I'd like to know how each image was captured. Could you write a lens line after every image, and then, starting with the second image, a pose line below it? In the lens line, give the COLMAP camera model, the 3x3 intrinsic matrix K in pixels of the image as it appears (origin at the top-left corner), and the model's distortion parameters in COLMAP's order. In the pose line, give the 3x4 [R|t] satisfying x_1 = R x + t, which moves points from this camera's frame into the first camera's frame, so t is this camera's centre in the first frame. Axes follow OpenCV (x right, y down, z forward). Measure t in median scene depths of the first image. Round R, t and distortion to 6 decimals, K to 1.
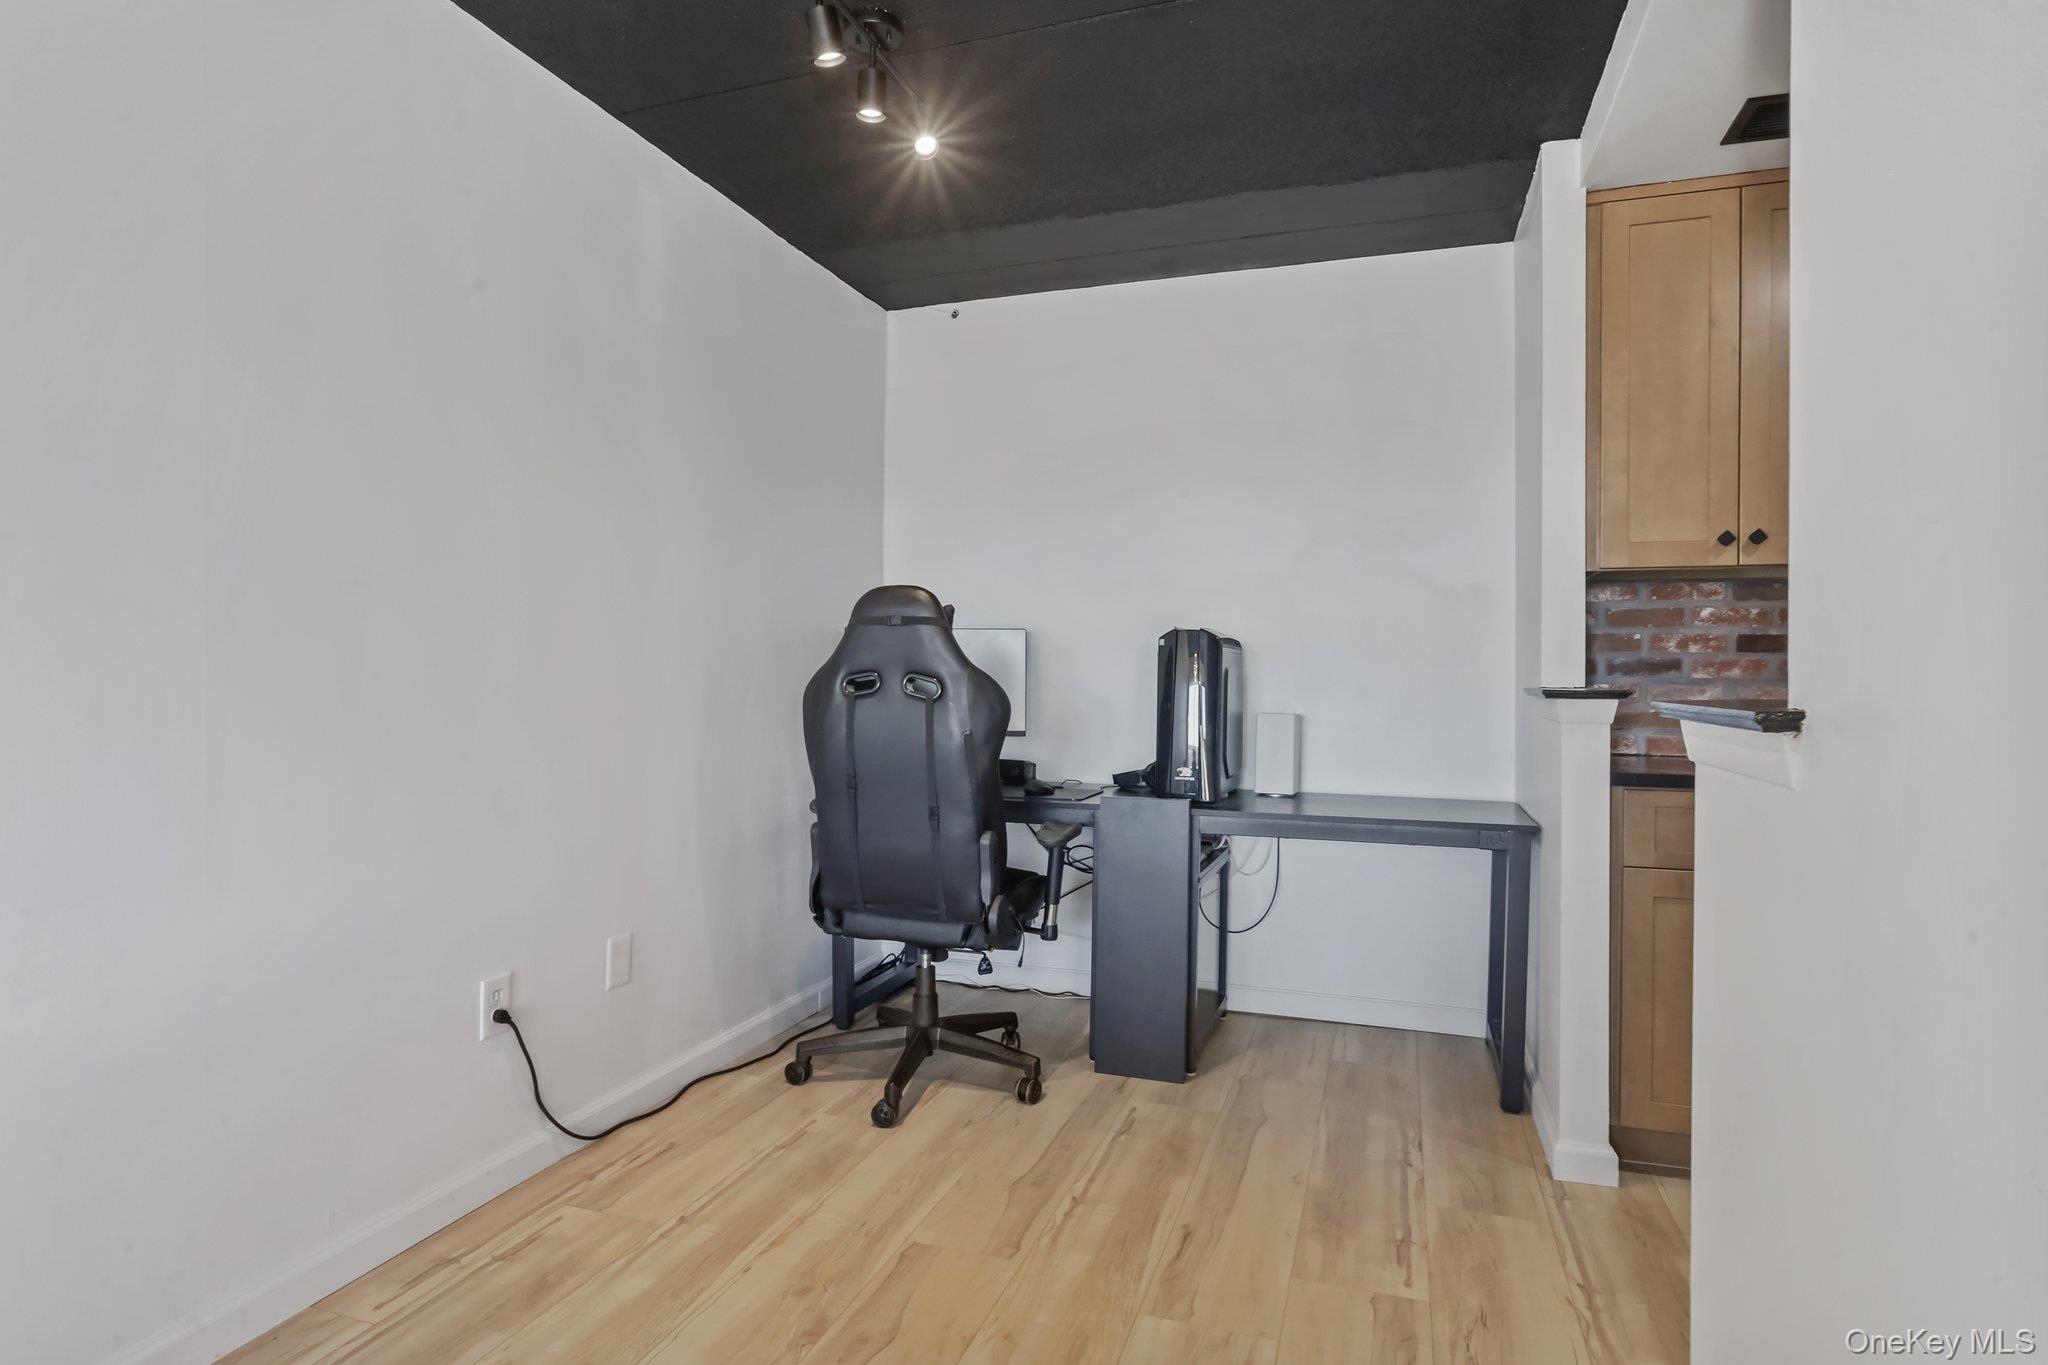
lens RADIAL K [[1100.2, 0, 1023.7], [0, 1100.2, 678.6], [0, 0, 1]] dist [-0.005178, 0.000287]
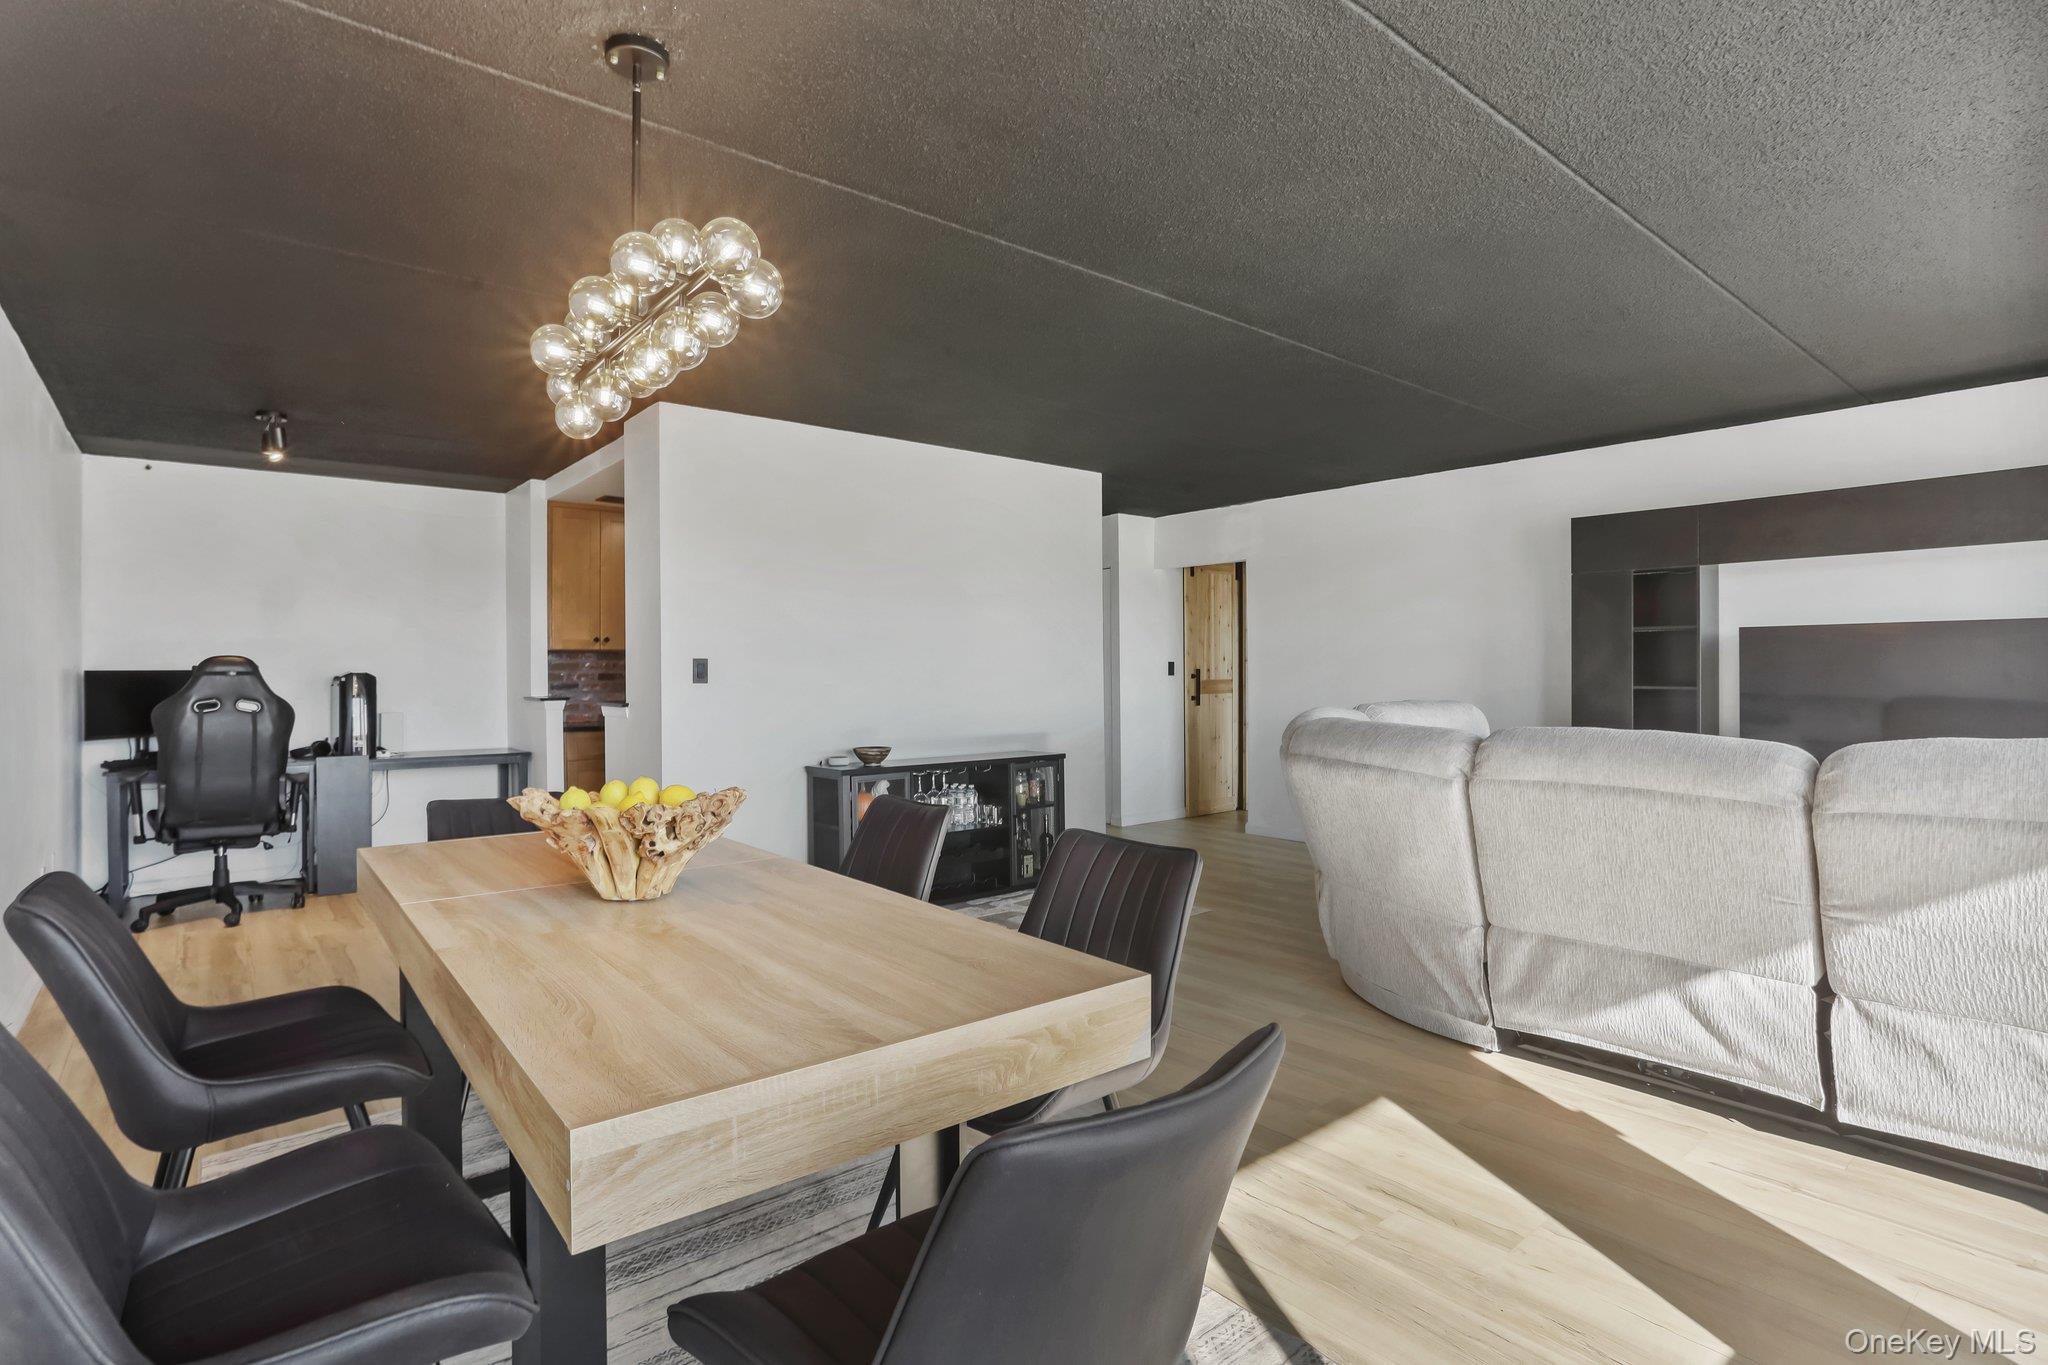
lens RADIAL K [[1010.2, 0, 954.4], [0, 1010.2, 671.5], [0, 0, 1]] dist [0.012030, -0.000021]
pose [[0.579082, -0.010111, 0.815207, -0.842231], [0.016344, 0.999866, 0.000791, -0.034363], [-0.815105, 0.012865, 0.579170, -1.110024]]
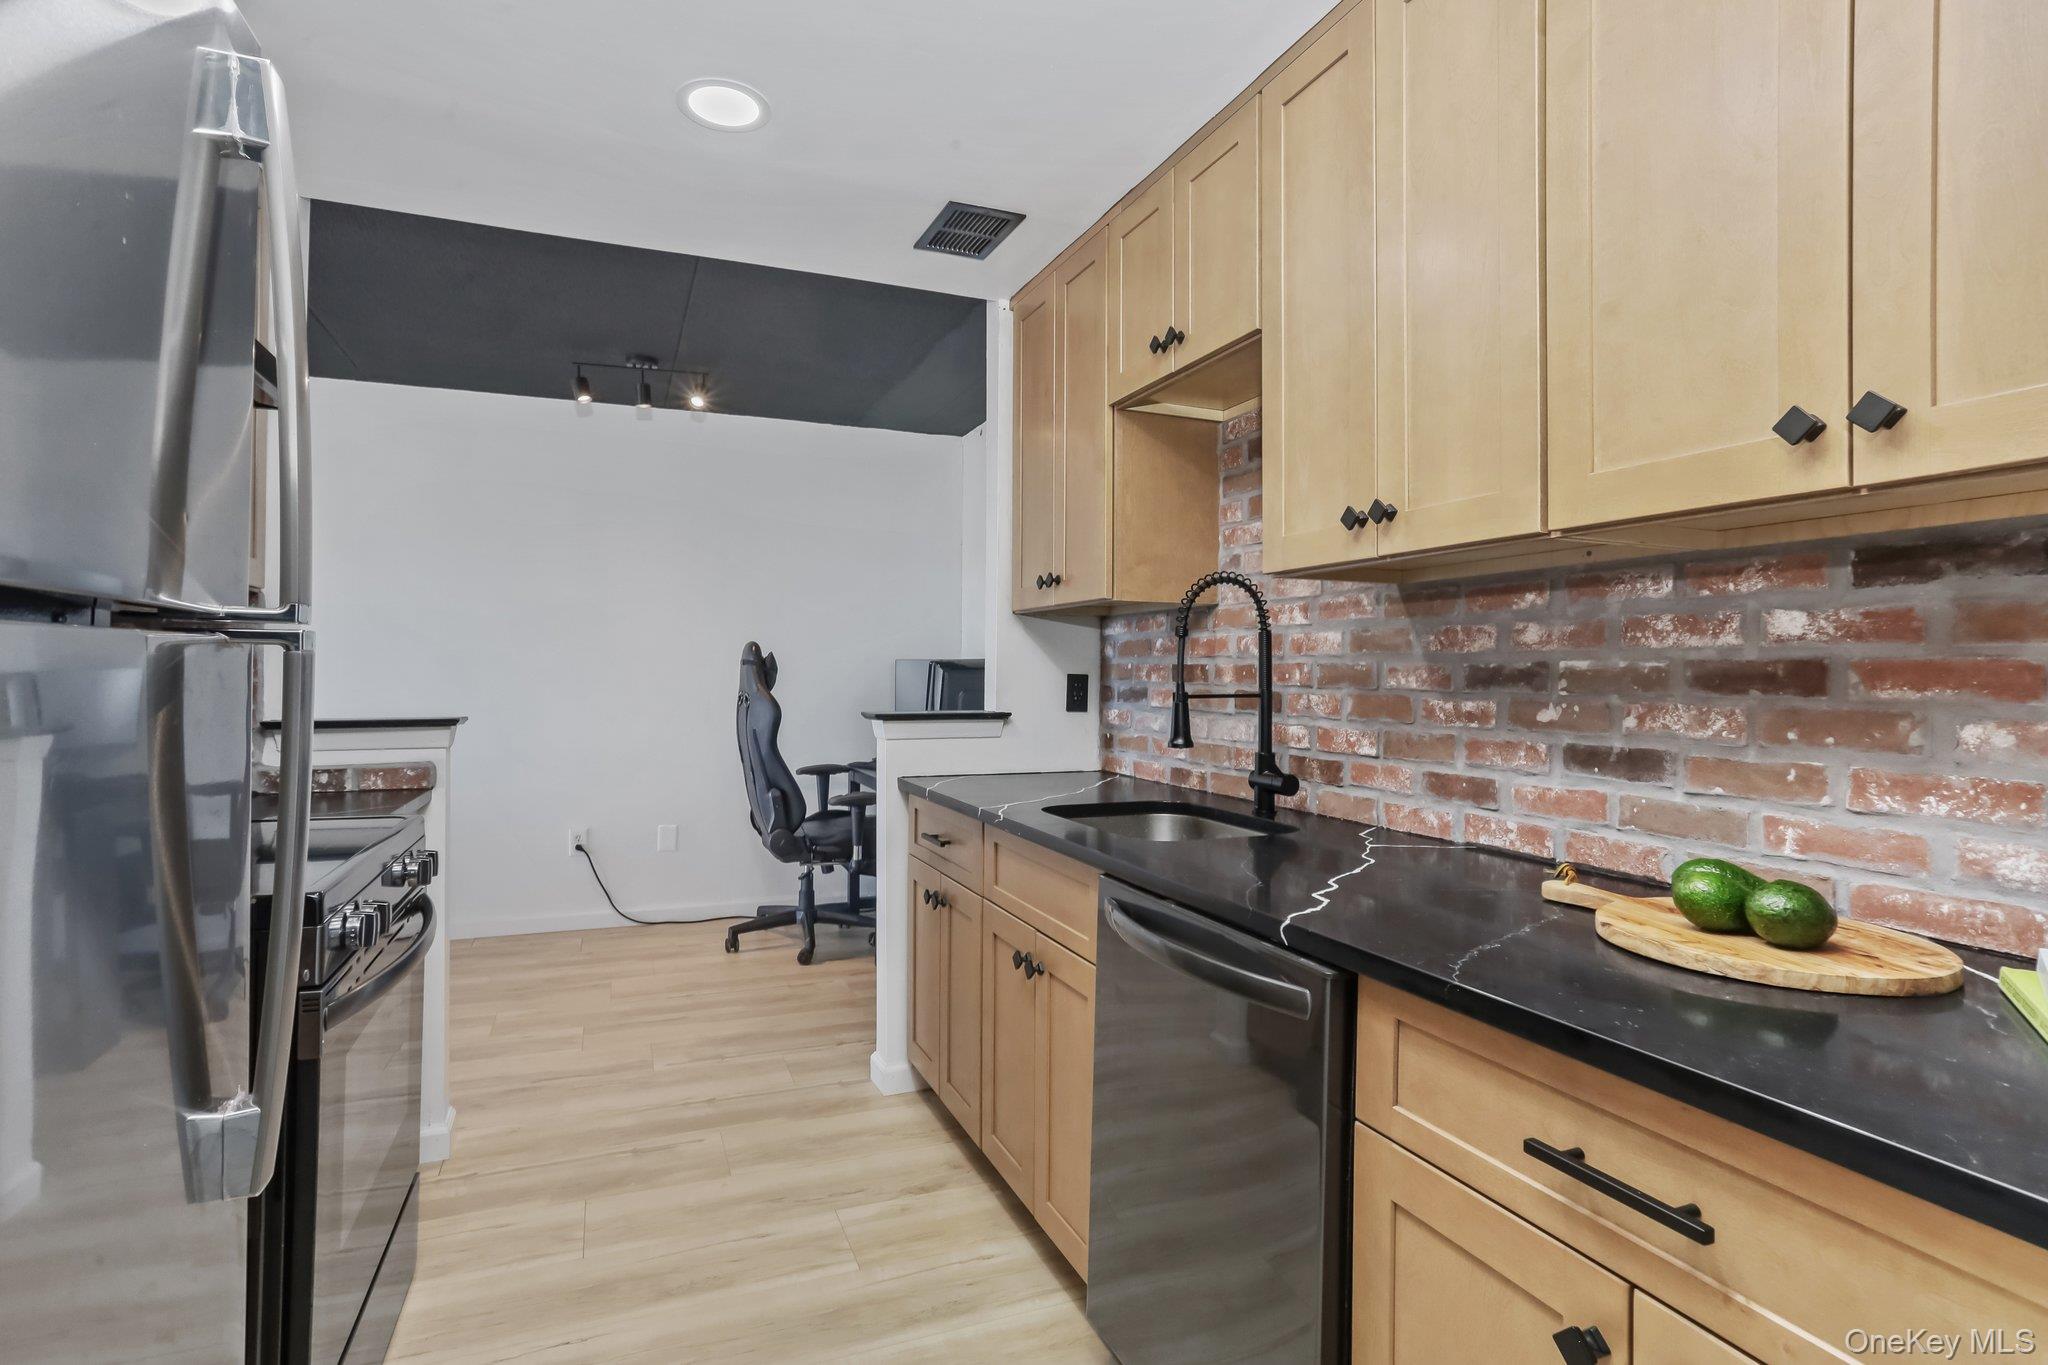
lens RADIAL K [[1010.2, 0, 954.4], [0, 1010.2, 671.5], [0, 0, 1]] dist [0.012030, -0.000021]
pose [[0.625378, -0.003774, -0.780312, 1.311854], [-0.003261, 0.999967, -0.007450, -0.026796], [0.780315, 0.007203, 0.625345, 0.264785]]
